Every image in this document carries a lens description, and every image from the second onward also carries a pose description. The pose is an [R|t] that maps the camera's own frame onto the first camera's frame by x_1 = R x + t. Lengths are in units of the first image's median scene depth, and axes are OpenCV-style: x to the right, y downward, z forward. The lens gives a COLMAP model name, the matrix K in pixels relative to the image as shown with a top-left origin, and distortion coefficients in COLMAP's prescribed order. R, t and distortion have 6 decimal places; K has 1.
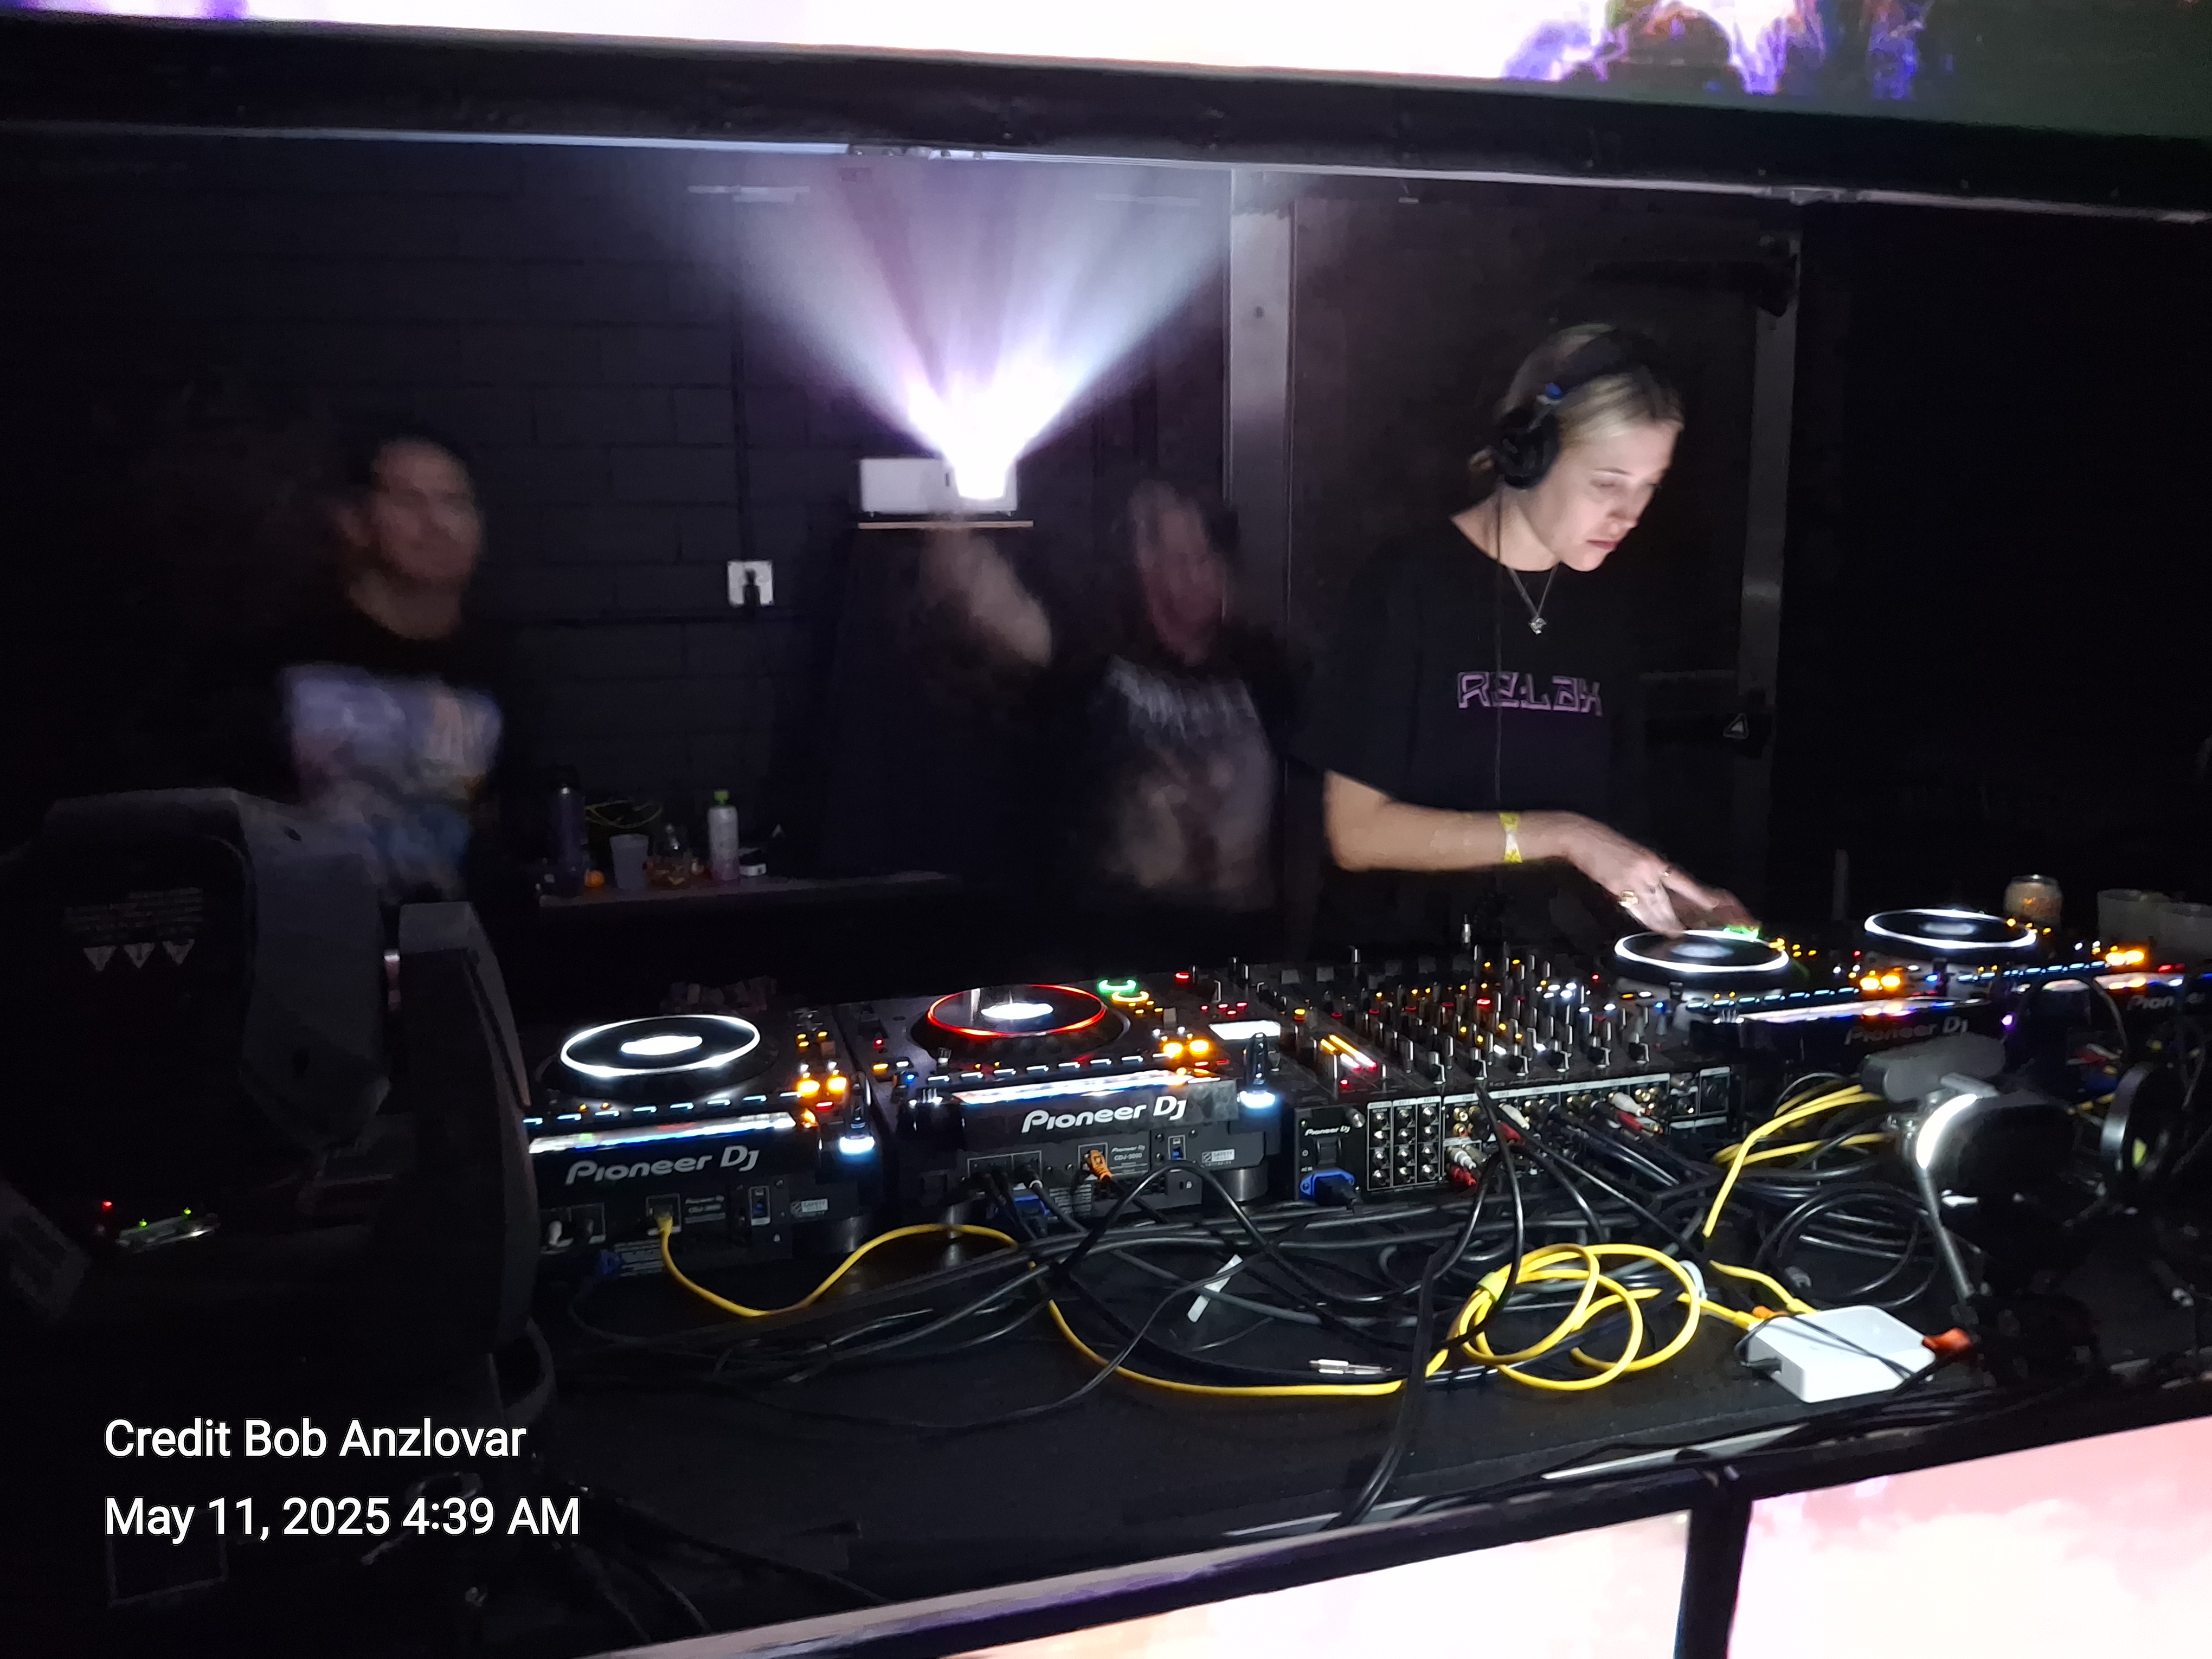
lens RADIAL K [[1632.4, 0, 1108.5], [0, 1632.4, 838.1], [0, 0, 1]] dist [0.082502, -0.204733]
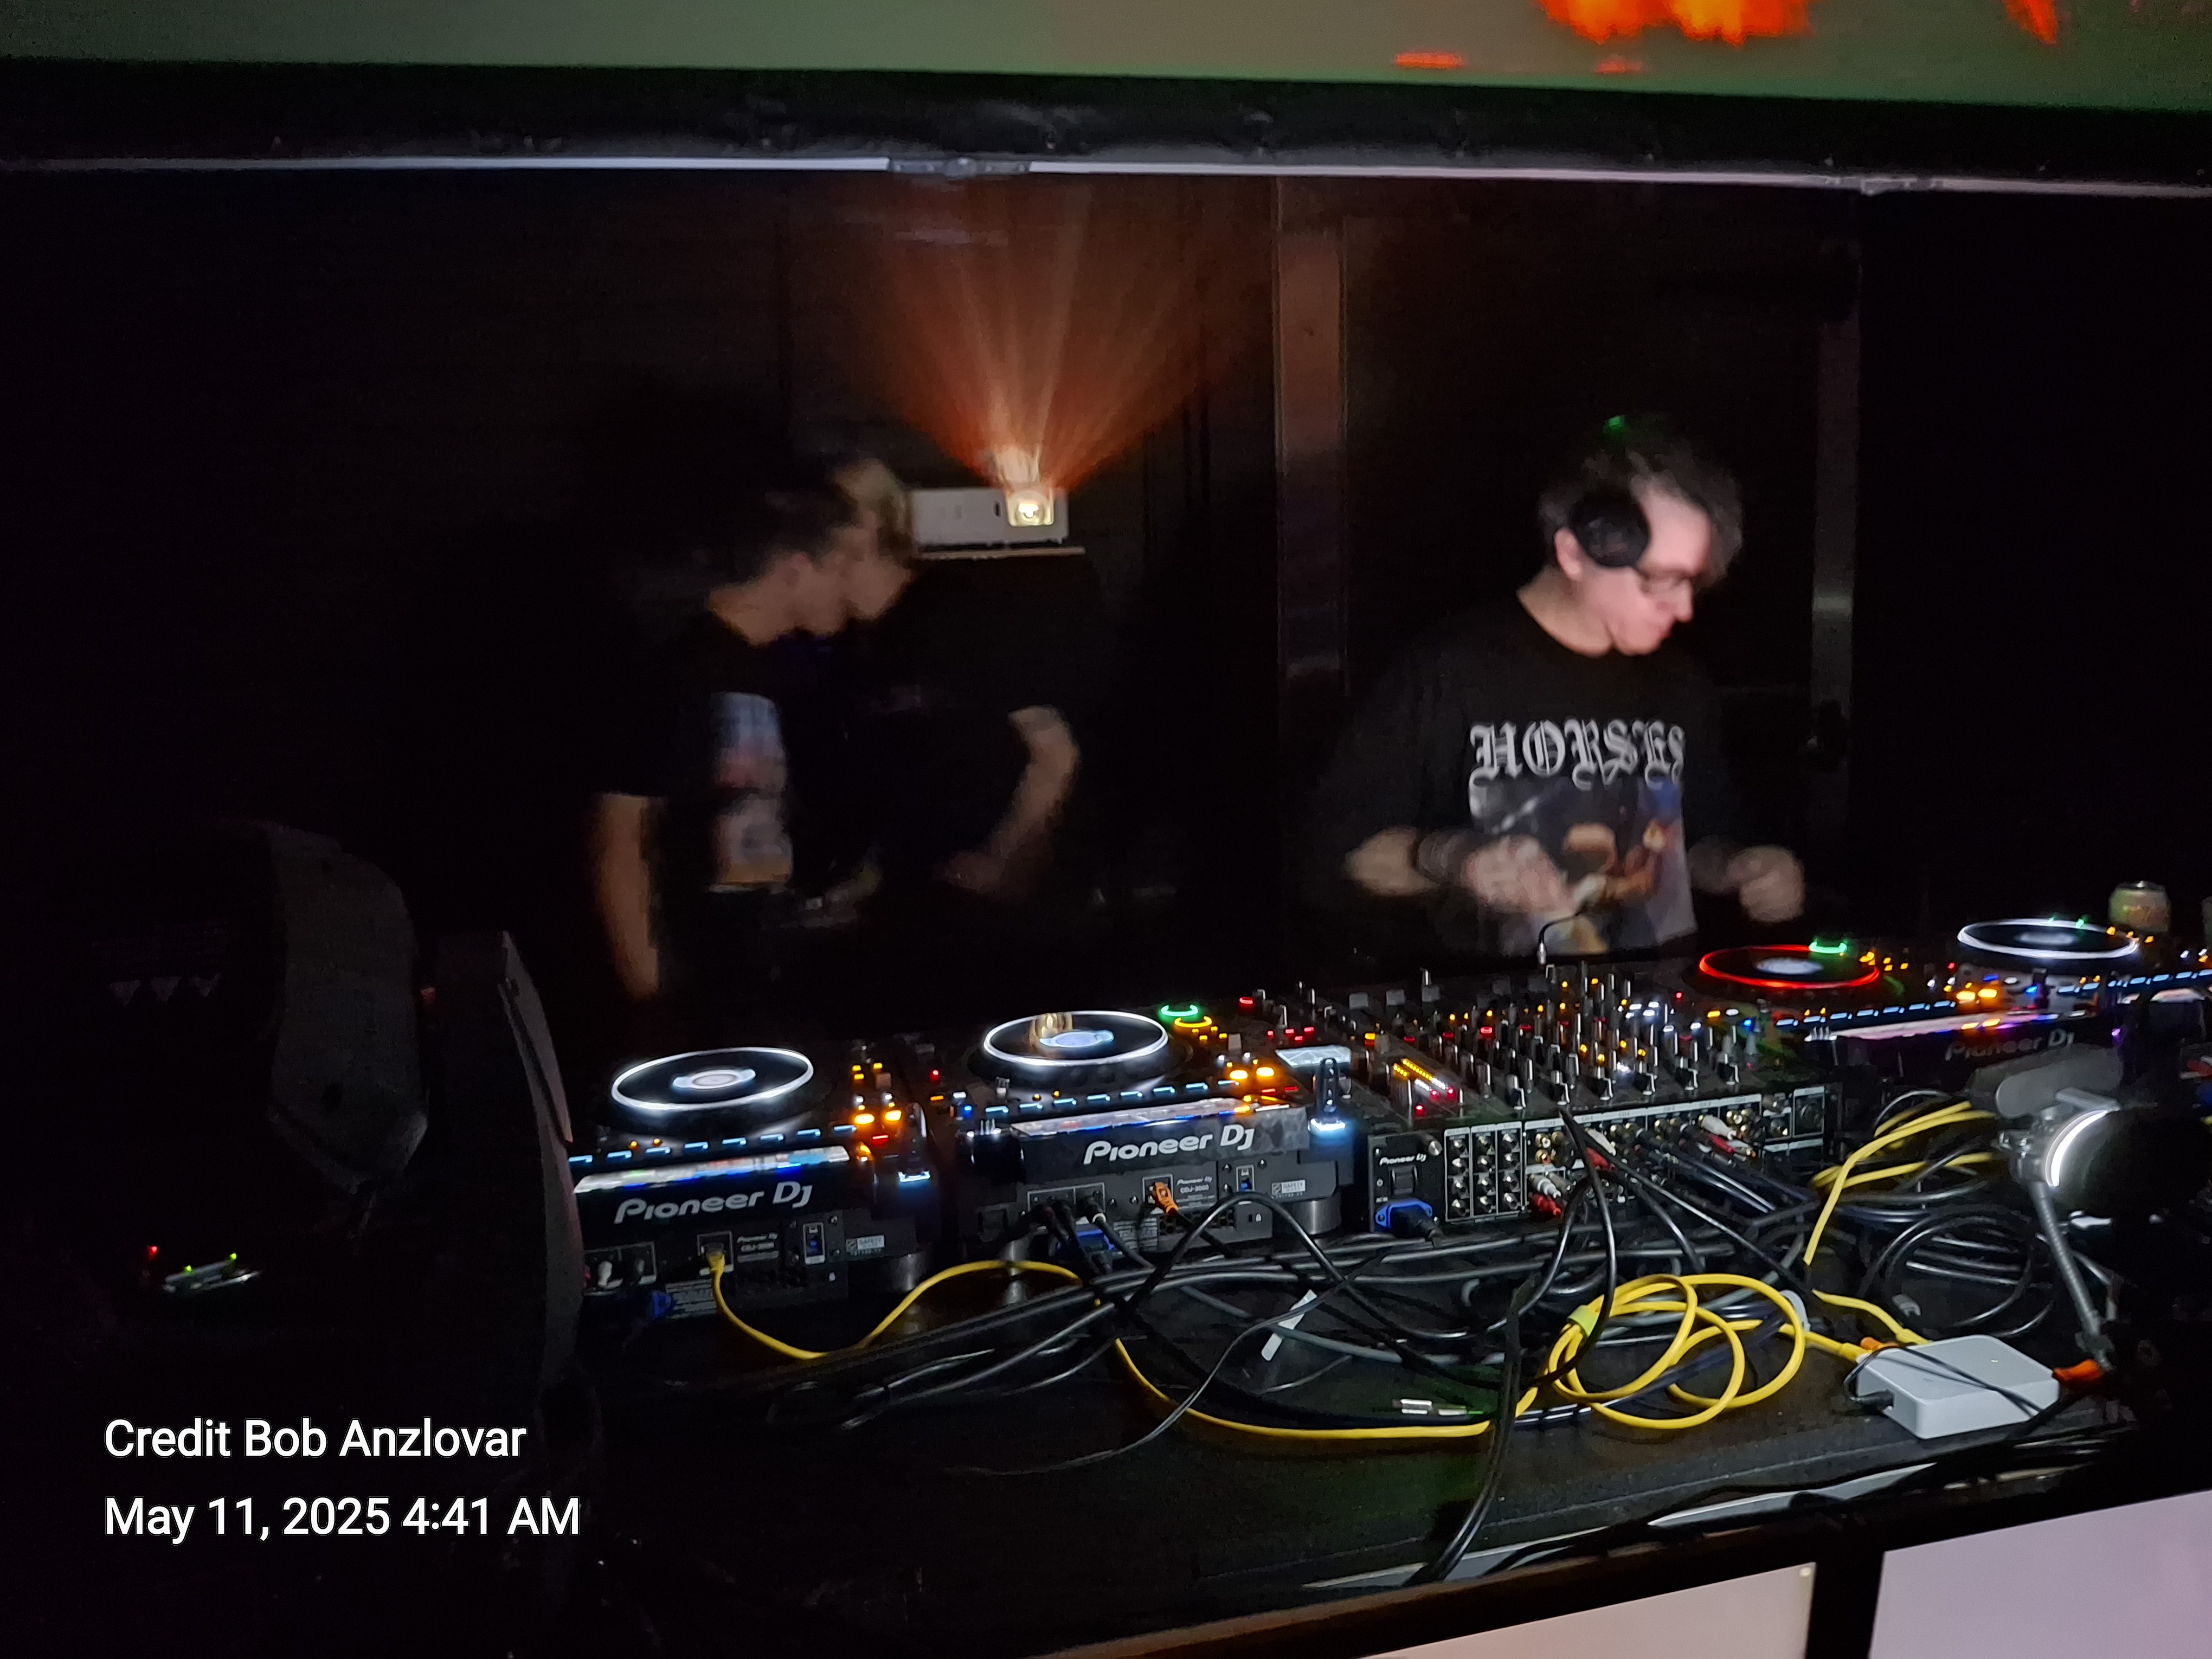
lens RADIAL K [[1638.9, 0, 1111.0], [0, 1638.9, 821.8], [0, 0, 1]] dist [0.069792, -0.181910]
pose [[0.999225, -0.019622, -0.034109, 0.000076], [0.018533, 0.999318, -0.031947, 0.009352], [0.034712, 0.031290, 0.998907, 0.027931]]
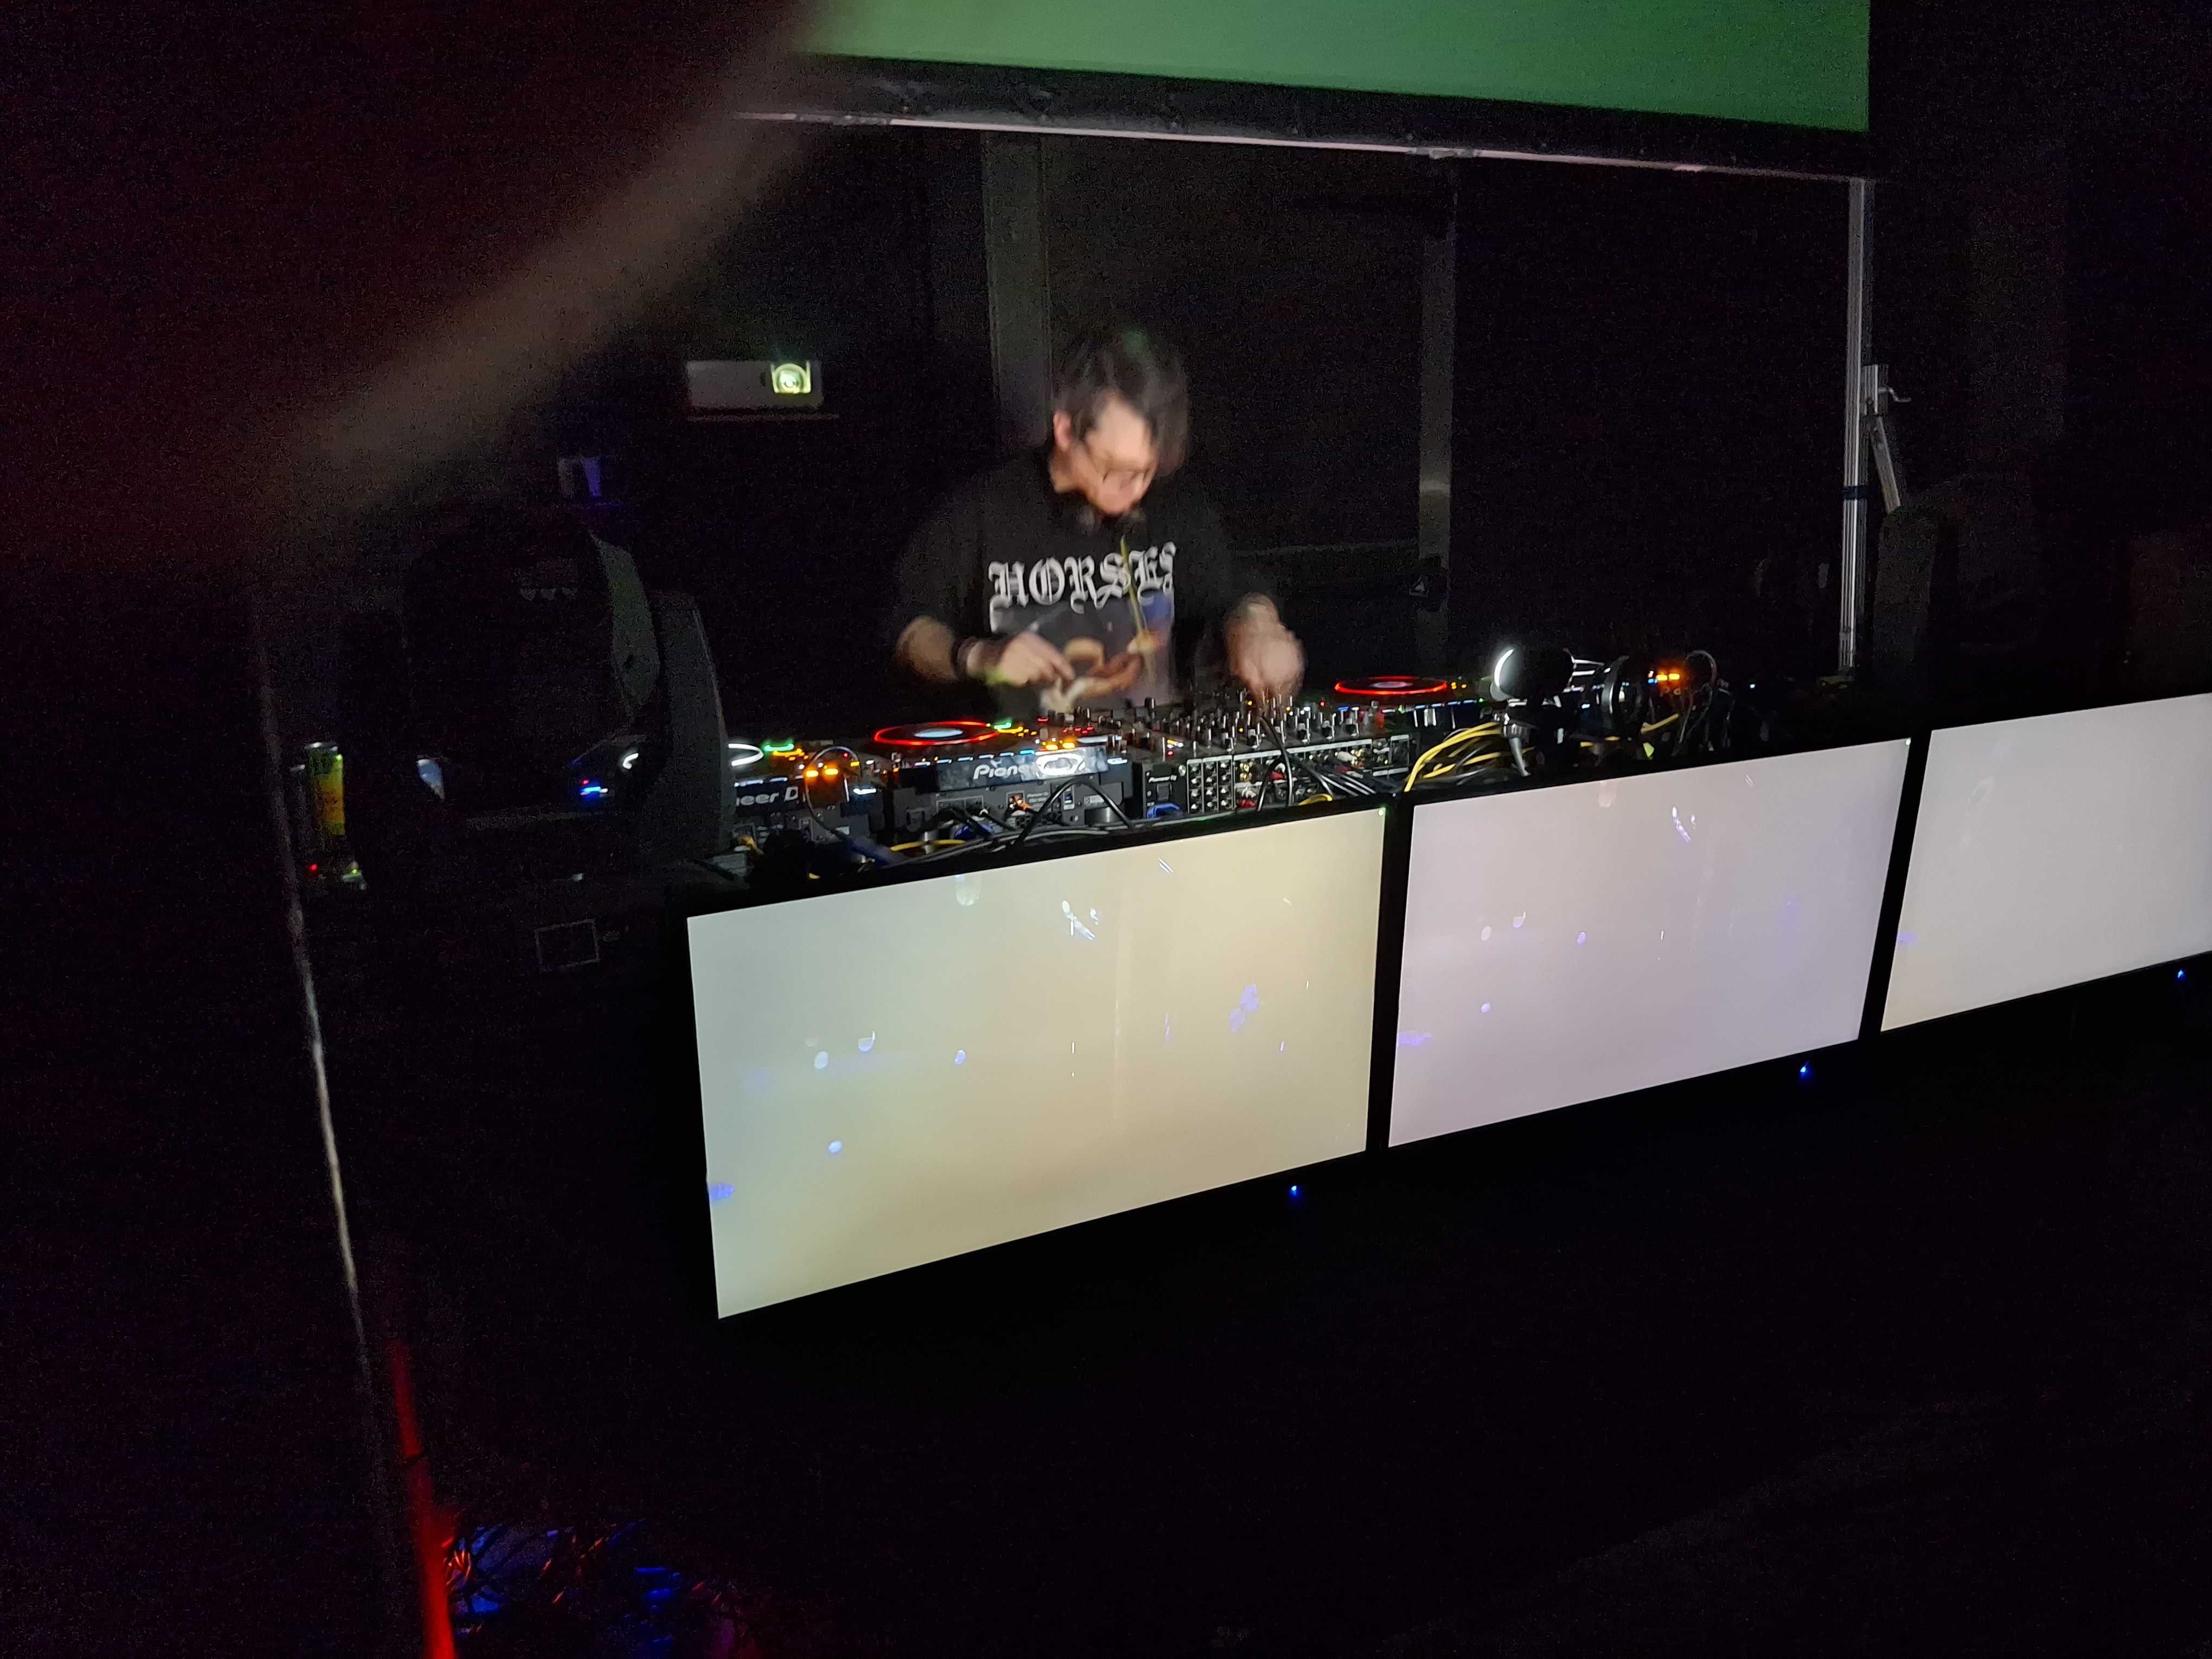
lens RADIAL K [[1632.4, 0, 1108.5], [0, 1632.4, 838.1], [0, 0, 1]] dist [0.082502, -0.204733]
pose [[0.983382, -0.057009, 0.172367, -0.181381], [0.050044, 0.997756, 0.044488, 0.161548], [-0.174516, -0.035123, 0.984028, -0.497058]]
